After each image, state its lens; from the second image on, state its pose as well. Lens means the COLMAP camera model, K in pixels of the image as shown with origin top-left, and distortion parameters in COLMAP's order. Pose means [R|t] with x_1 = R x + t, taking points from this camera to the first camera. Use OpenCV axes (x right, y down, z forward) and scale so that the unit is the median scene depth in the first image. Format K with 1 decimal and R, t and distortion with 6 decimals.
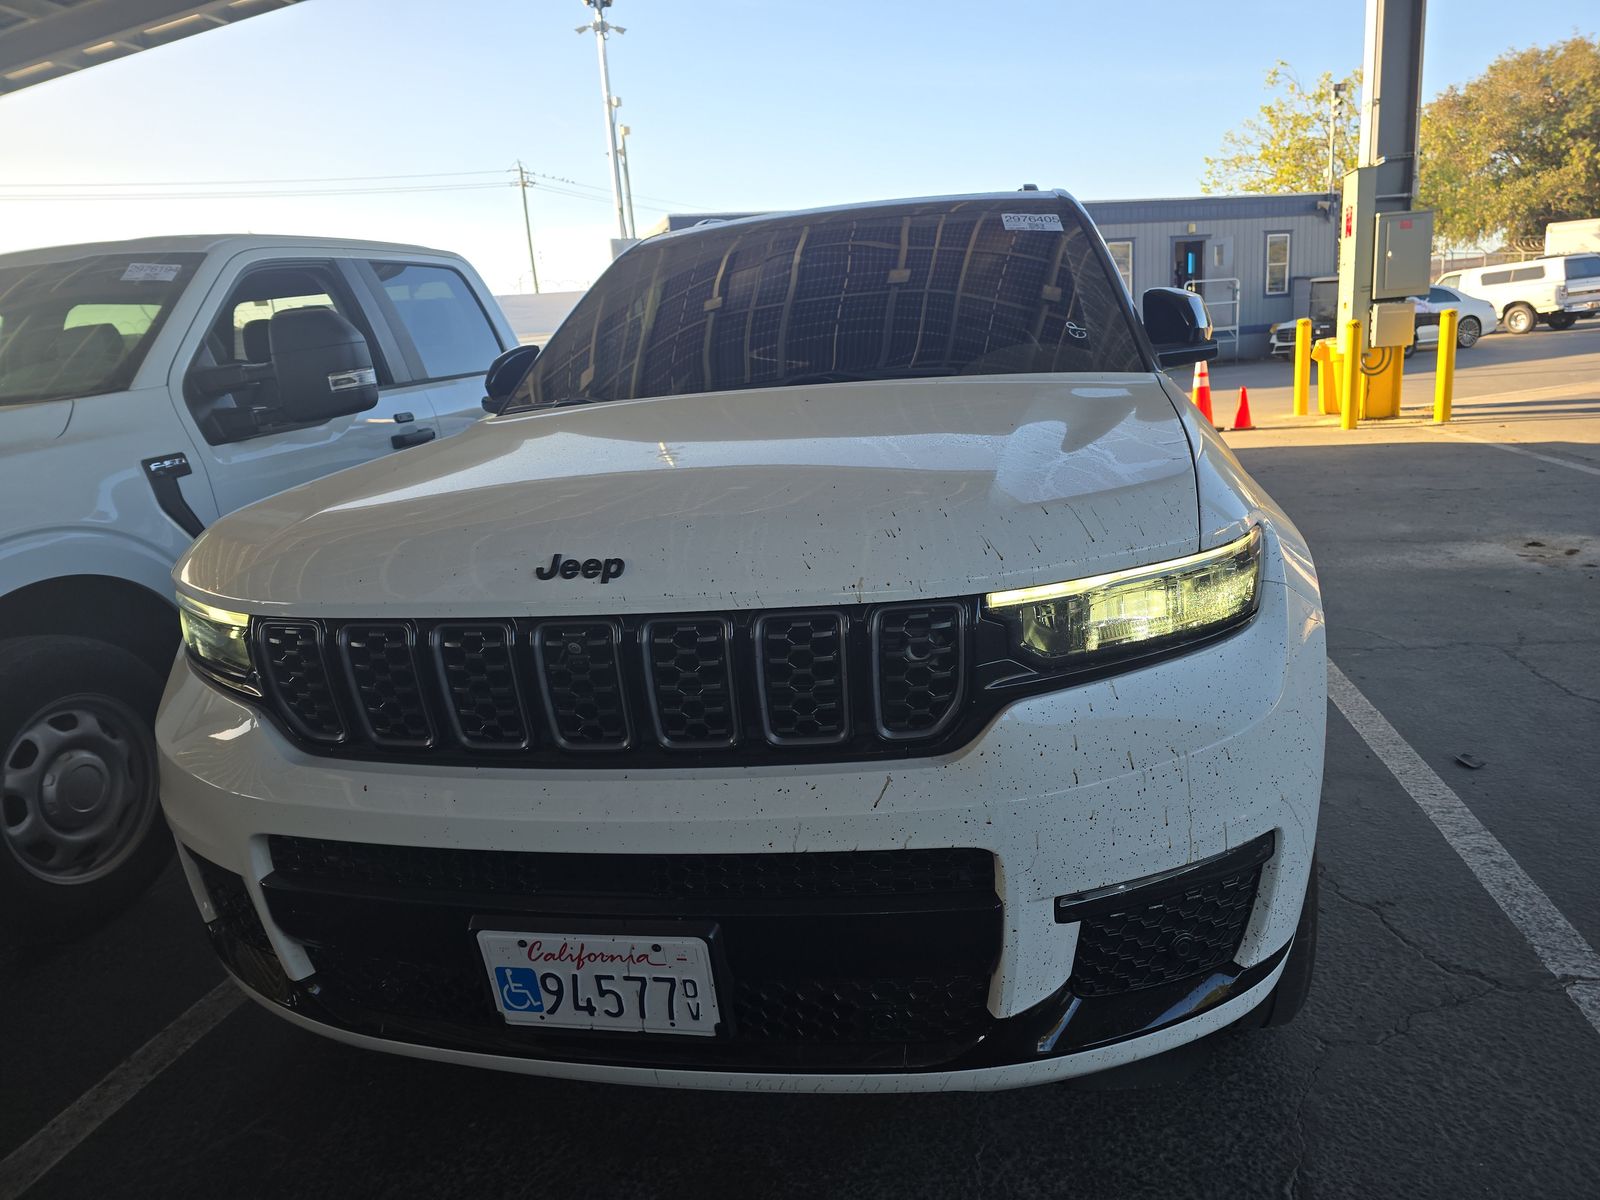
lens RADIAL K [[1098.3, 0, 800.0], [0, 1098.3, 600.0], [0, 0, 1]] dist [0.045296, -0.045155]
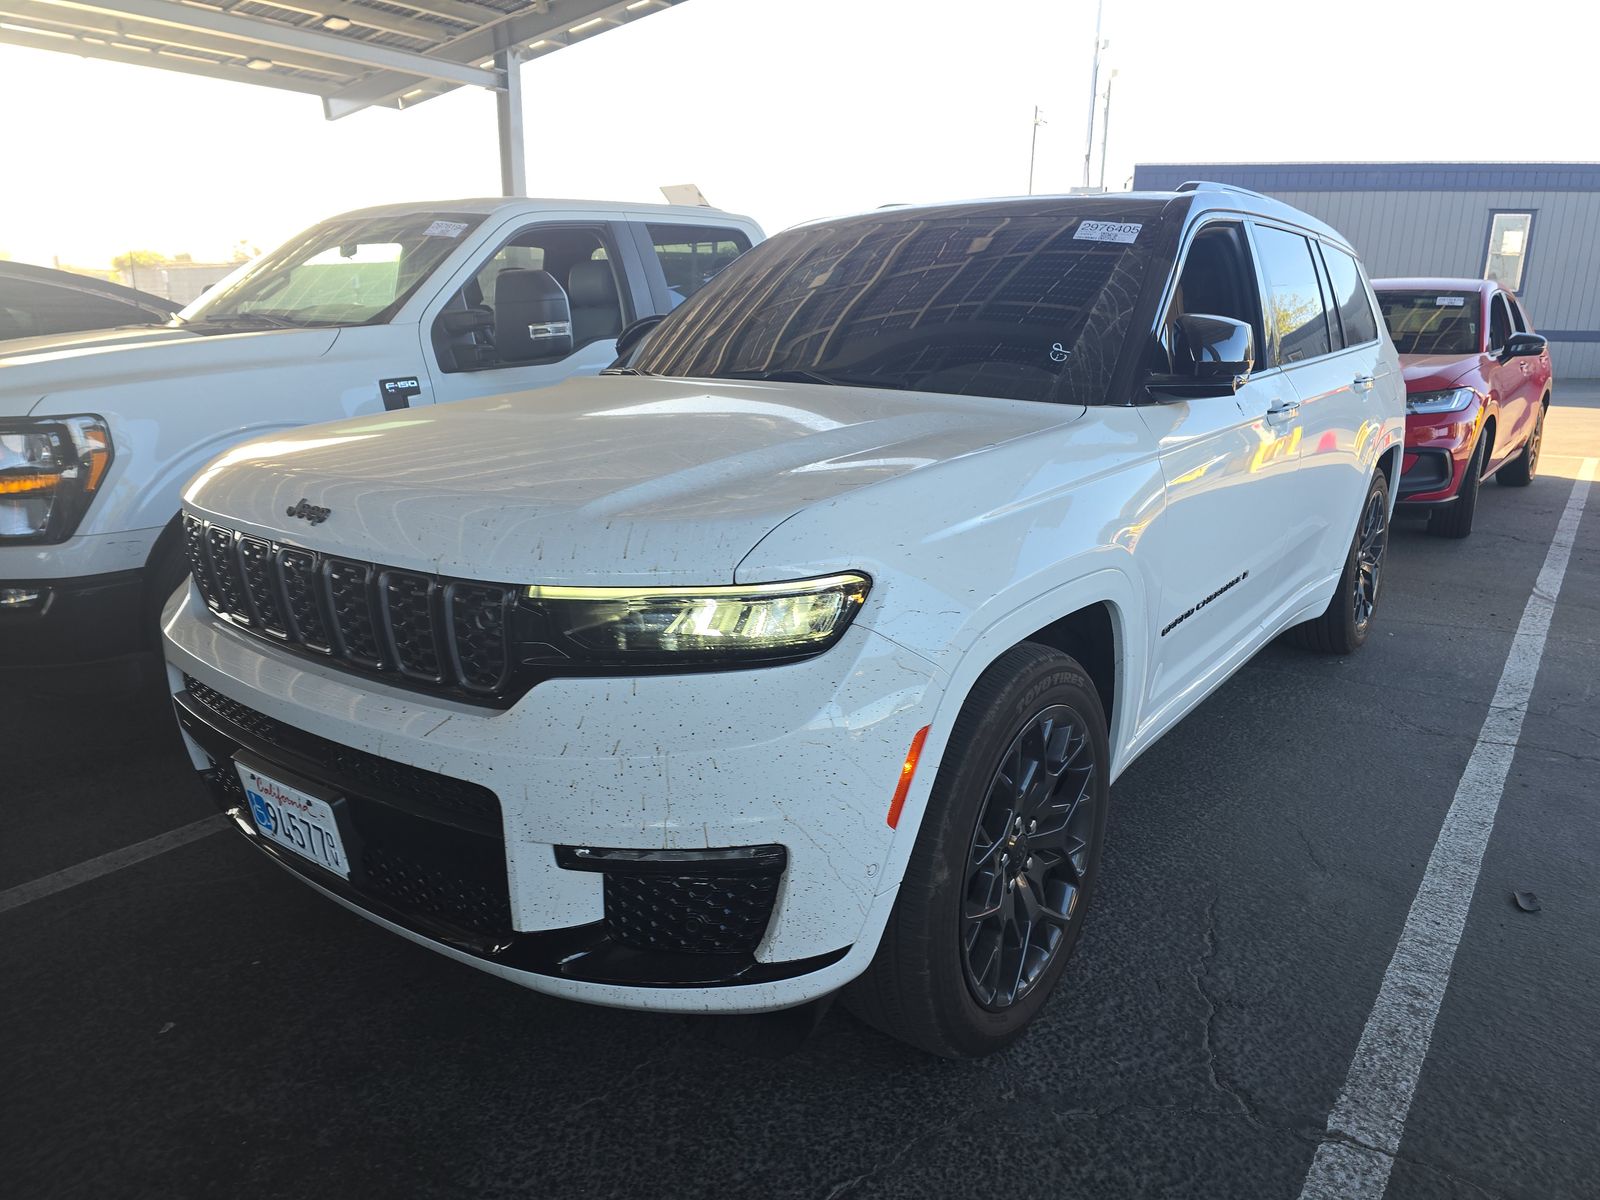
lens RADIAL K [[1093.7, 0, 800.0], [0, 1093.7, 600.0], [0, 0, 1]] dist [0.061875, -0.047741]
pose [[0.903771, 0.184639, -0.386142, 0.803447], [-0.165694, 0.982753, 0.082107, -0.121916], [0.394642, -0.010224, 0.918778, 0.009537]]
